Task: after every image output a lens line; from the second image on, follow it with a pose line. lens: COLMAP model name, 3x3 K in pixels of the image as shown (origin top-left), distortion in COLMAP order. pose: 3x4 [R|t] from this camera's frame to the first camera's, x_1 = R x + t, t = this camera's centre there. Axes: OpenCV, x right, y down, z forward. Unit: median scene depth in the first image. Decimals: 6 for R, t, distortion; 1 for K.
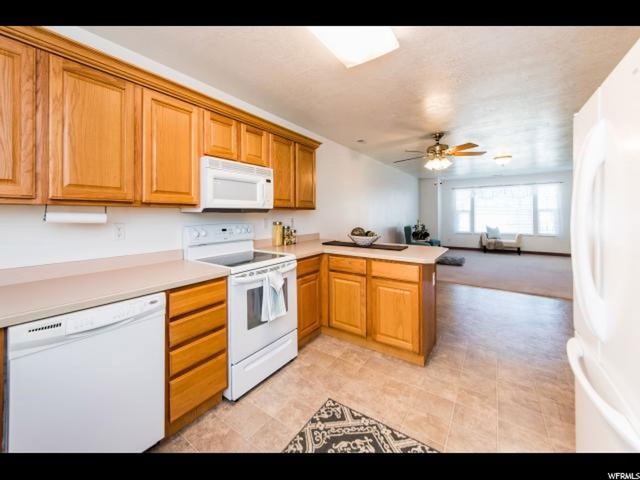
lens RADIAL K [[265.1, 0, 272.9], [0, 265.1, 214.1], [0, 0, 1]] dist [-0.002474, -0.000709]
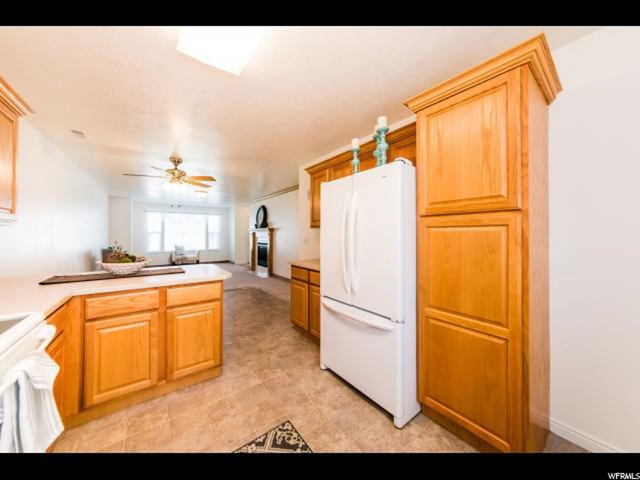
lens RADIAL K [[228.6, 0, 328.9], [0, 228.6, 233.6], [0, 0, 1]] dist [-0.000765, -0.000656]
pose [[0.183091, 0.012653, 0.983014, -0.164053], [-0.005234, 0.999916, -0.011895, 0.002913], [-0.983082, -0.002967, 0.183142, 0.231700]]
